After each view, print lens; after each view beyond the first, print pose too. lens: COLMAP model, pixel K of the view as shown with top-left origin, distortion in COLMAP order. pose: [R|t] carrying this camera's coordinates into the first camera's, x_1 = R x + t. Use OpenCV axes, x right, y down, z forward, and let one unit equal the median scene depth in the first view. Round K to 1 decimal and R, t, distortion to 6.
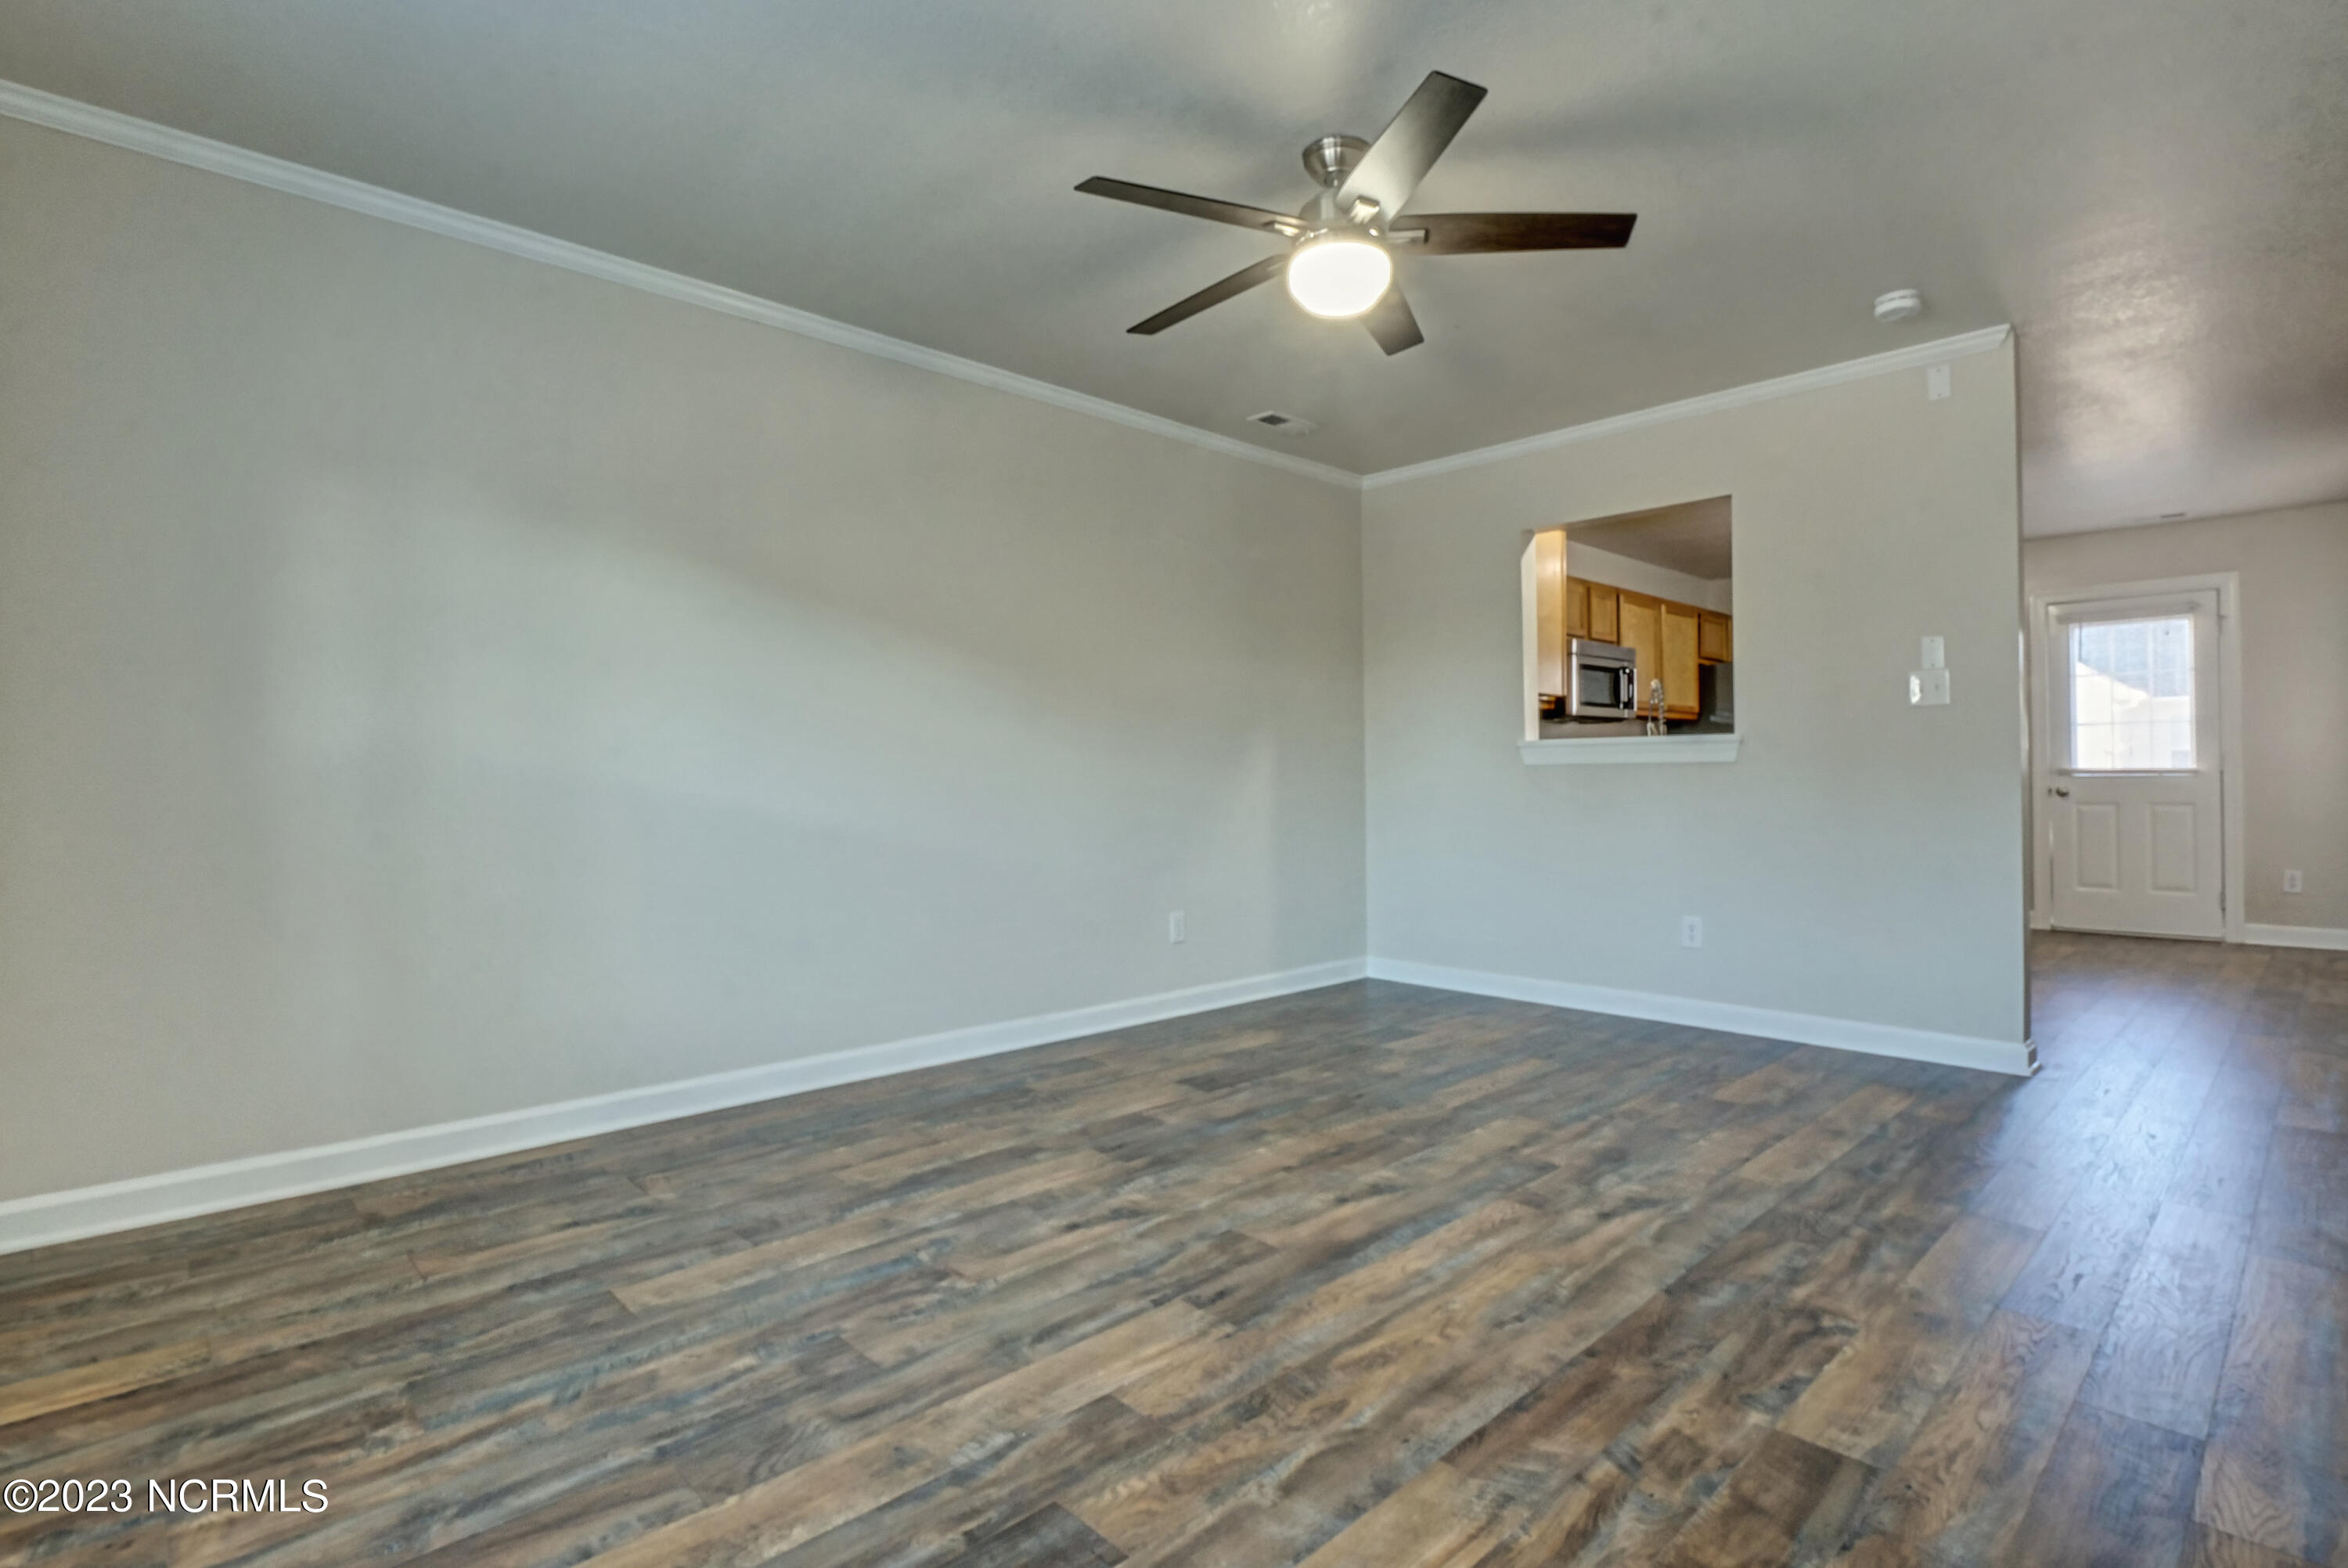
lens RADIAL K [[1143.6, 0, 1168.8], [0, 1143.6, 774.7], [0, 0, 1]] dist [-0.014677, -0.000397]
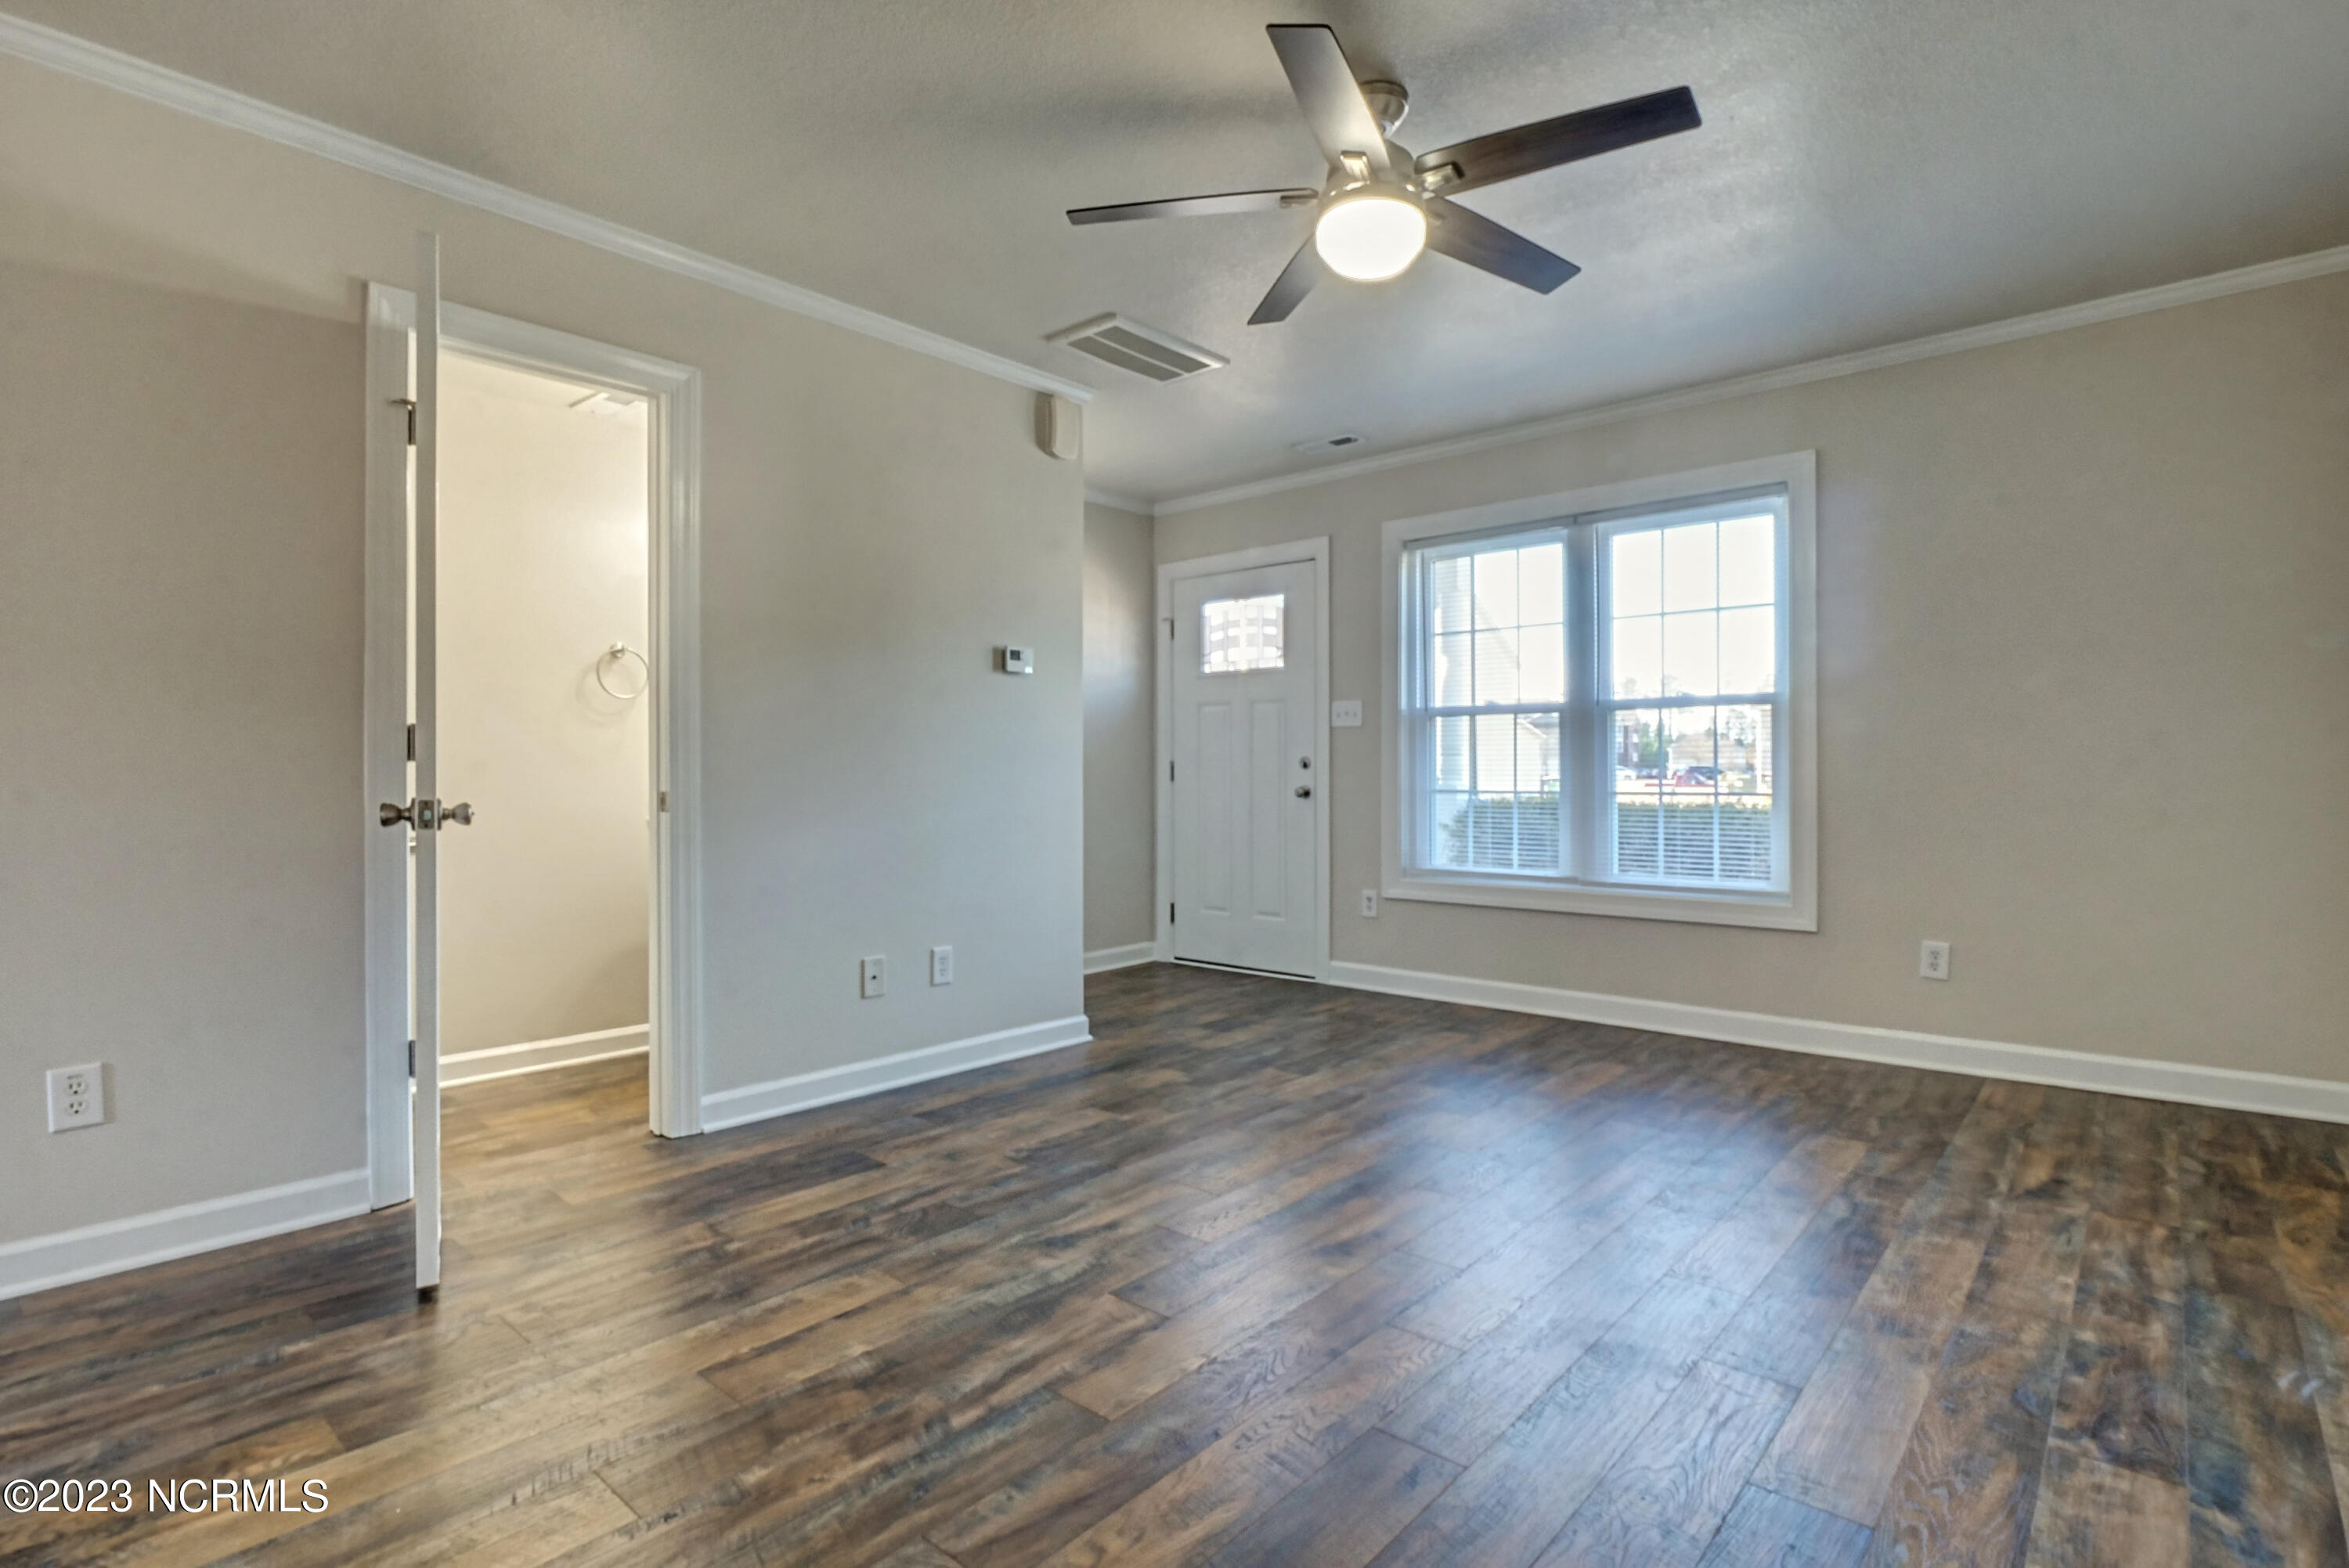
lens RADIAL K [[1144.1, 0, 1185.6], [0, 1144.1, 774.2], [0, 0, 1]] dist [-0.014677, -0.000397]
pose [[-0.994938, 0.008298, -0.100143, 0.386788], [0.008592, 0.999960, -0.002501, -0.000444], [0.100118, -0.003349, -0.994970, 1.858731]]
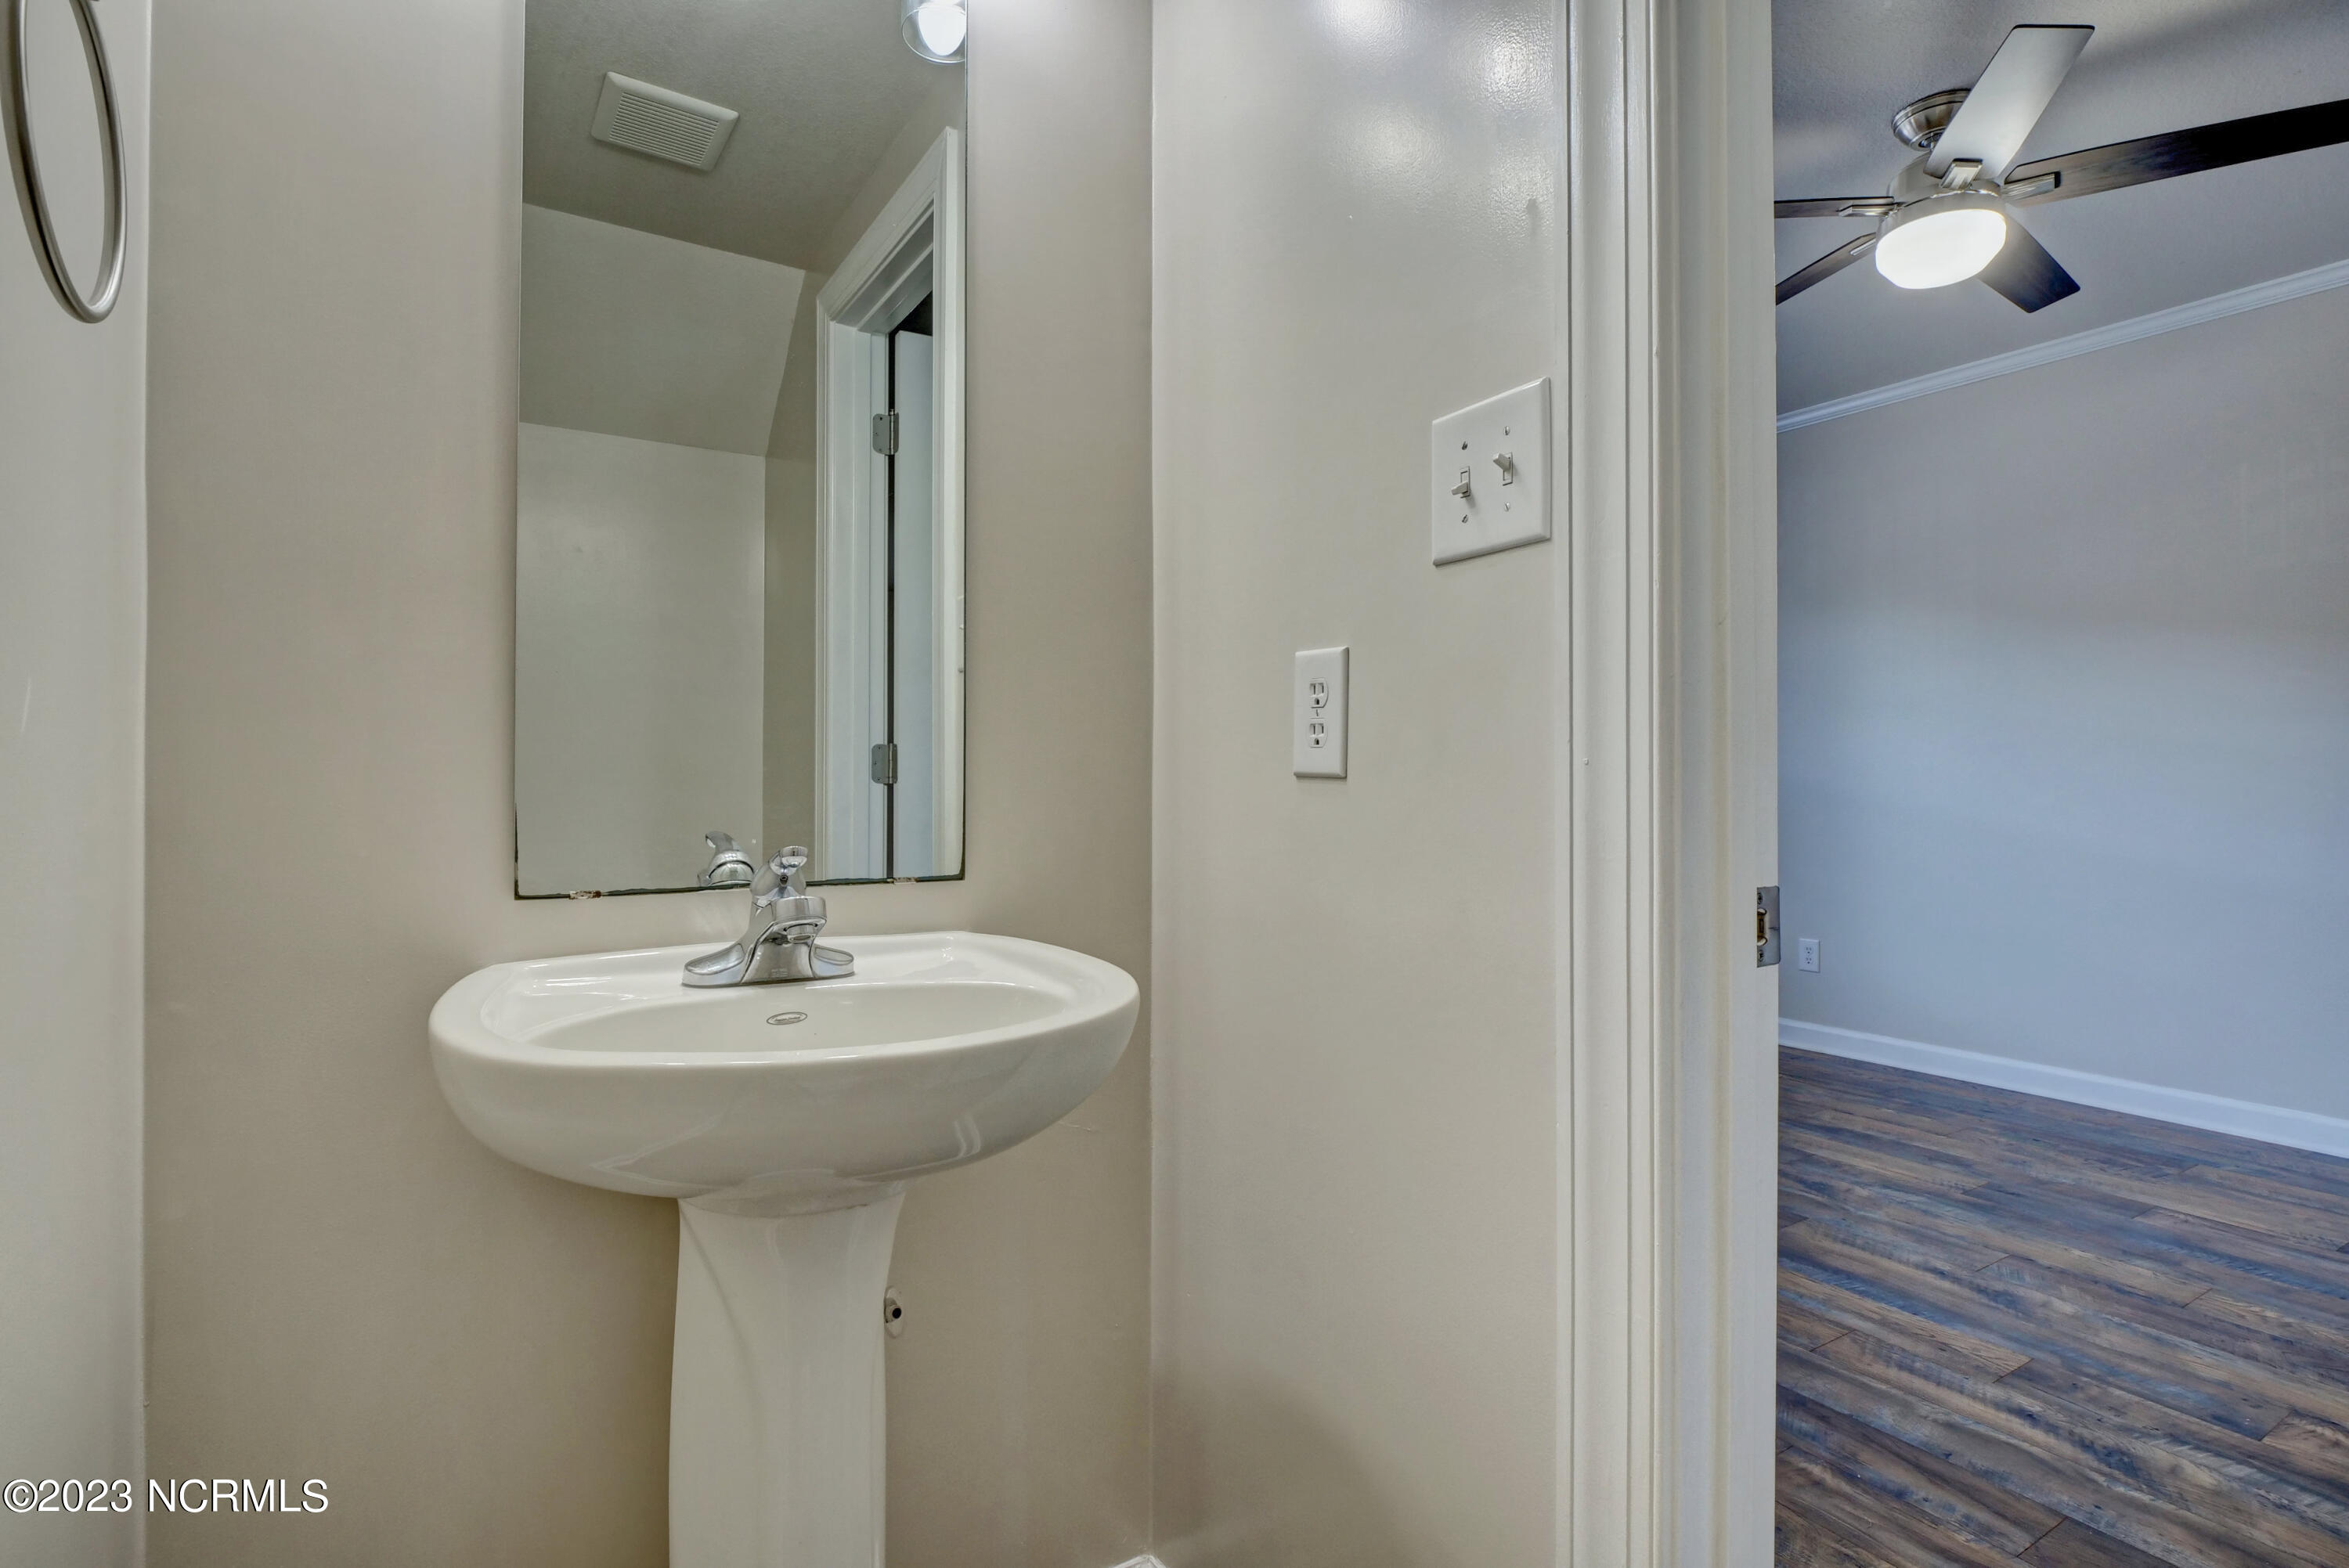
lens RADIAL K [[1144.1, 0, 1174.2], [0, 1144.1, 777.8], [0, 0, 1]] dist [-0.014677, -0.000397]
pose [[-0.199074, 0.004643, -0.979974, 1.117845], [-0.002329, 0.999984, 0.005211, -0.020604], [0.979982, 0.003320, -0.199059, 0.569959]]
